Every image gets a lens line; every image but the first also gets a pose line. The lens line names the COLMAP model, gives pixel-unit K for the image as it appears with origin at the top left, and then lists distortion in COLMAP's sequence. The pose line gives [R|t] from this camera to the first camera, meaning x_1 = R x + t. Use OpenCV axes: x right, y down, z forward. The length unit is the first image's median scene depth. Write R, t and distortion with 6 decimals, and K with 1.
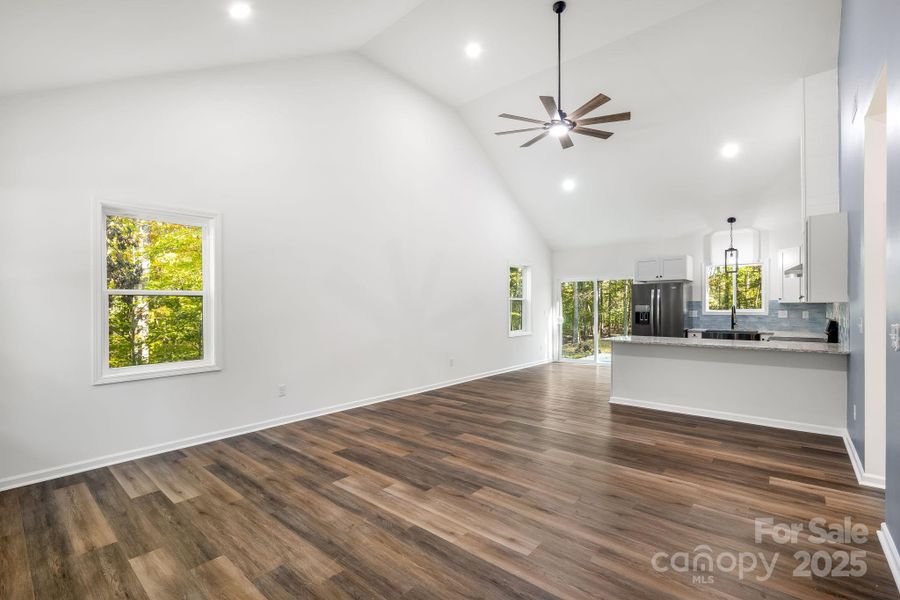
lens RADIAL K [[399.9, 0, 444.0], [0, 399.9, 299.5], [0, 0, 1]] dist [-0.007727, -0.000536]
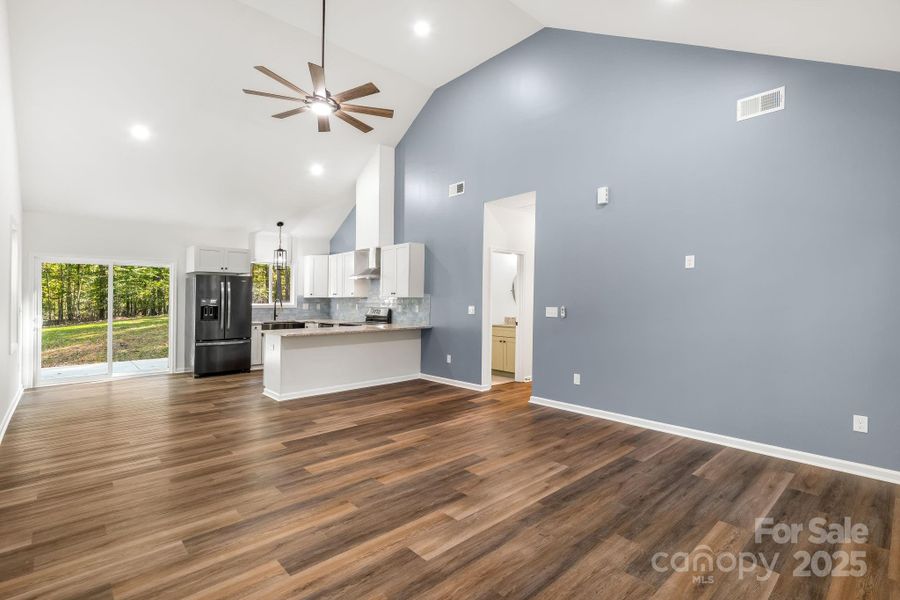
lens RADIAL K [[422.6, 0, 456.6], [0, 422.6, 295.1], [0, 0, 1]] dist [-0.001128, -0.000571]
pose [[0.108653, 0.014441, 0.993975, -0.908361], [-0.016004, 0.999790, -0.012776, 0.021875], [-0.993951, -0.014520, 0.108861, 0.812301]]
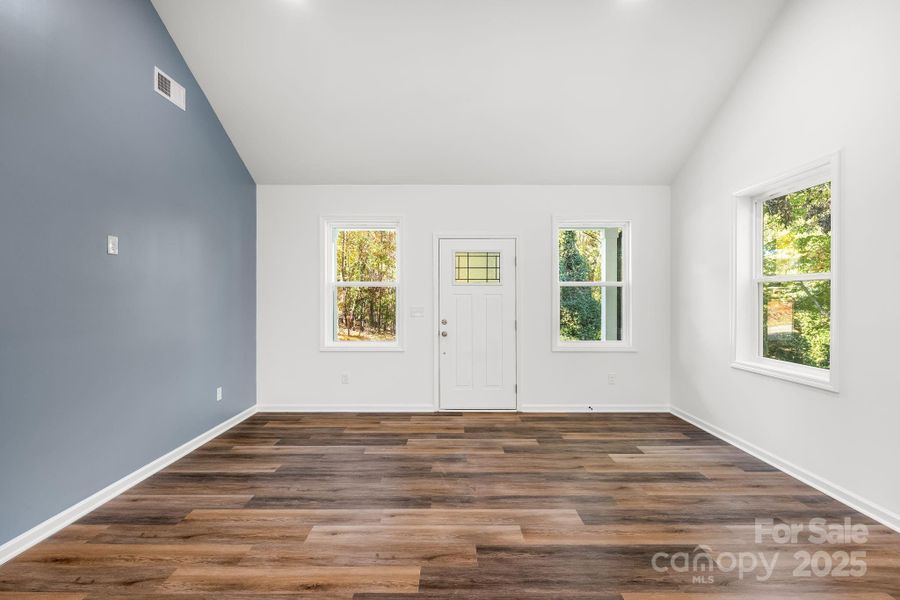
lens RADIAL K [[399.9, 0, 453.5], [0, 399.9, 297.8], [0, 0, 1]] dist [-0.007727, -0.000536]
pose [[-0.750036, 0.010202, -0.661318, 0.412170], [0.016575, 0.999857, -0.003373, 0.019961], [0.661189, -0.013491, -0.750098, 1.344597]]
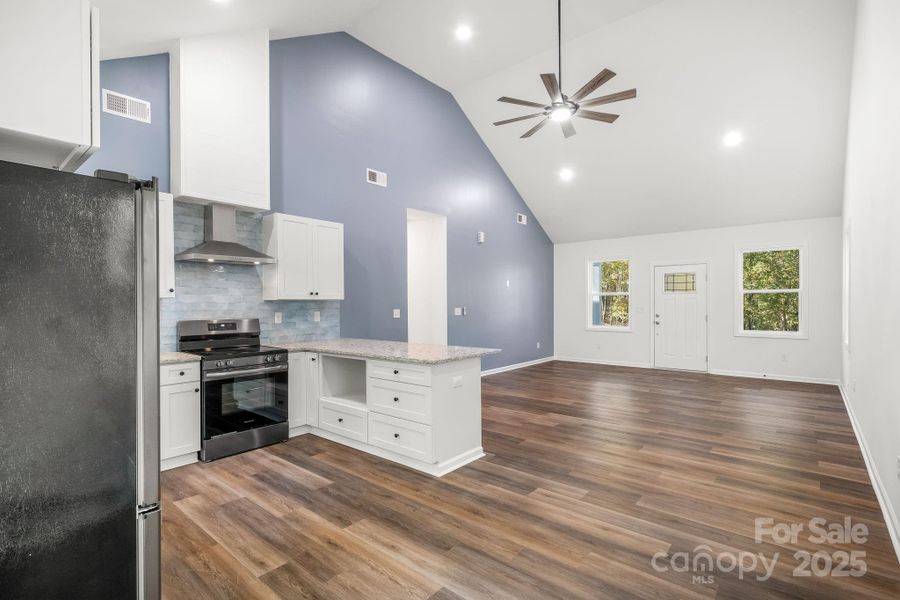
lens RADIAL K [[422.6, 0, 445.6], [0, 422.6, 307.2], [0, 0, 1]] dist [-0.001128, -0.000571]
pose [[-0.999902, 0.012482, -0.006283, 0.777549], [0.012526, 0.999897, -0.007022, 0.051419], [0.006195, -0.007100, -0.999956, 2.774436]]
